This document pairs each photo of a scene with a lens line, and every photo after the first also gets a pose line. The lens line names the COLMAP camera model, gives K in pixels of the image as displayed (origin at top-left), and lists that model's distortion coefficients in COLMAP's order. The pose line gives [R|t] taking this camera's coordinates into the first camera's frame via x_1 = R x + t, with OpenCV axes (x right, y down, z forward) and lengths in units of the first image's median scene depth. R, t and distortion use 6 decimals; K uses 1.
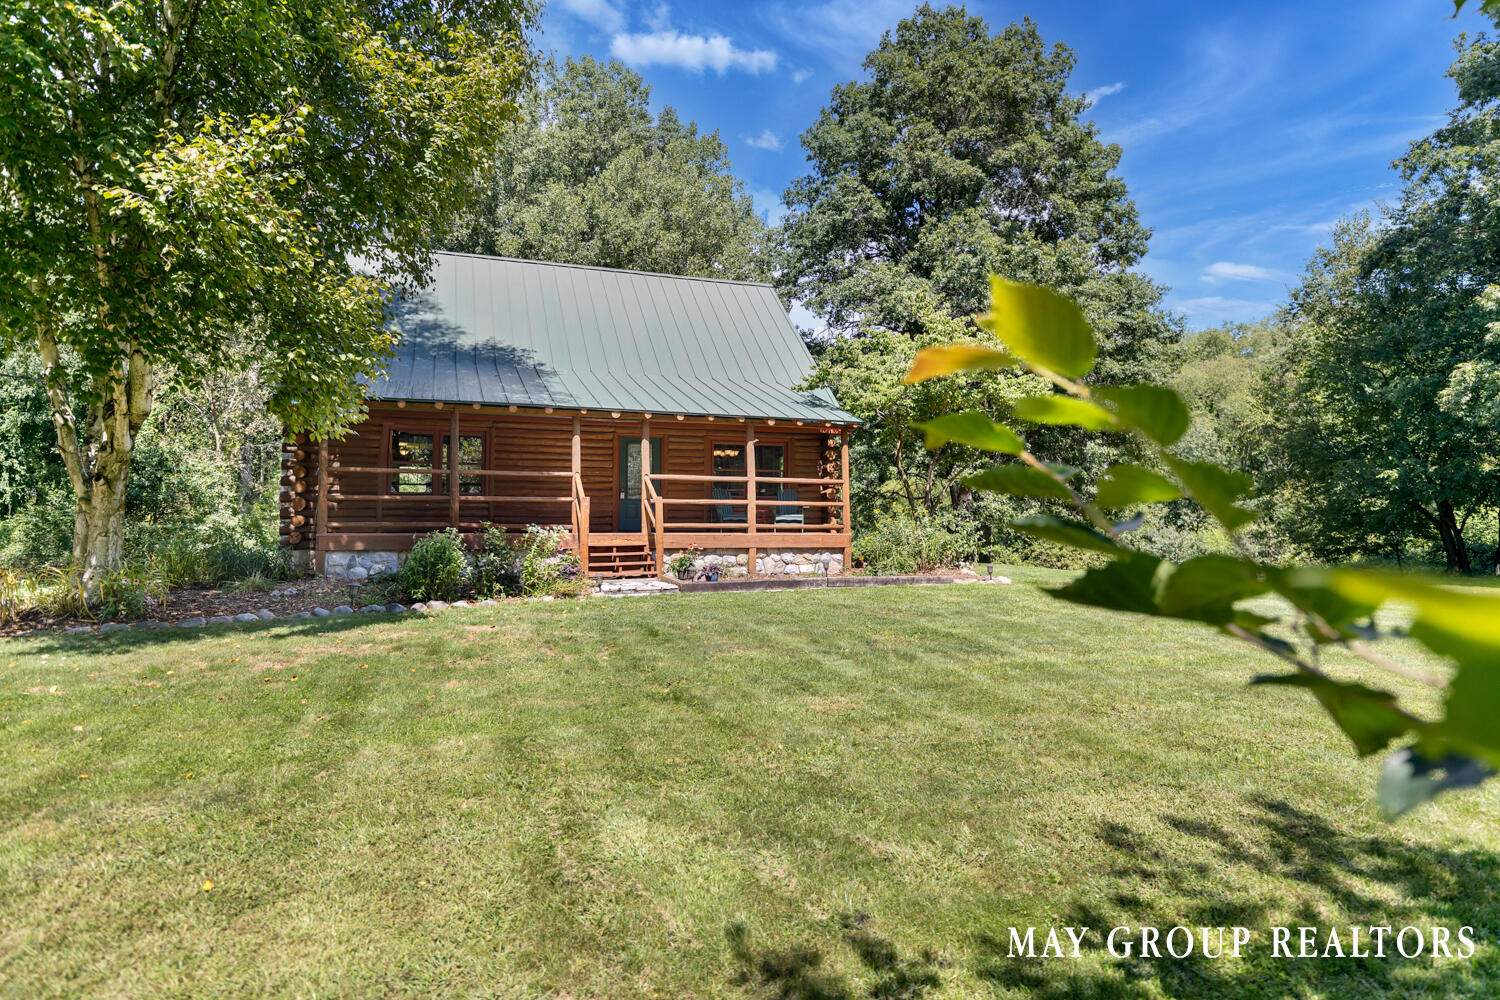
lens RADIAL K [[826.2, 0, 750.0], [0, 826.2, 500.0], [0, 0, 1]] dist [-0.001878, 0.000161]
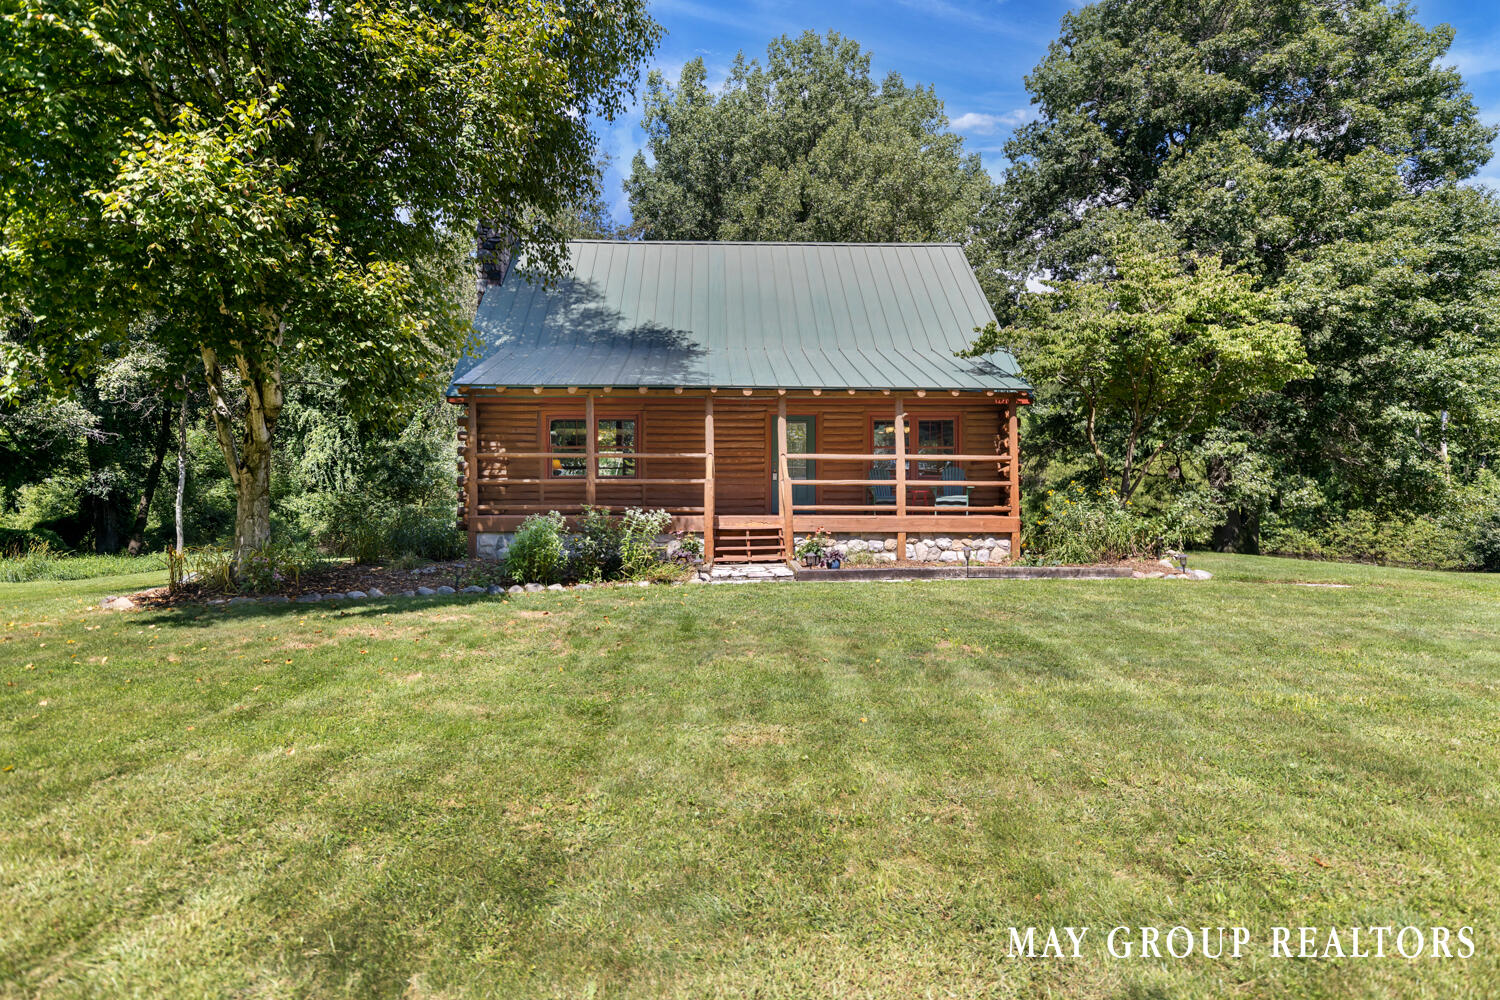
lens RADIAL K [[815.0, 0, 749.7], [0, 815.0, 512.9], [0, 0, 1]] dist [-0.000364, 0.000135]
pose [[0.952549, 0.001889, -0.304381, 0.108737], [0.010172, 0.999225, 0.038034, 0.000392], [0.304216, -0.039325, 0.951791, 0.083003]]
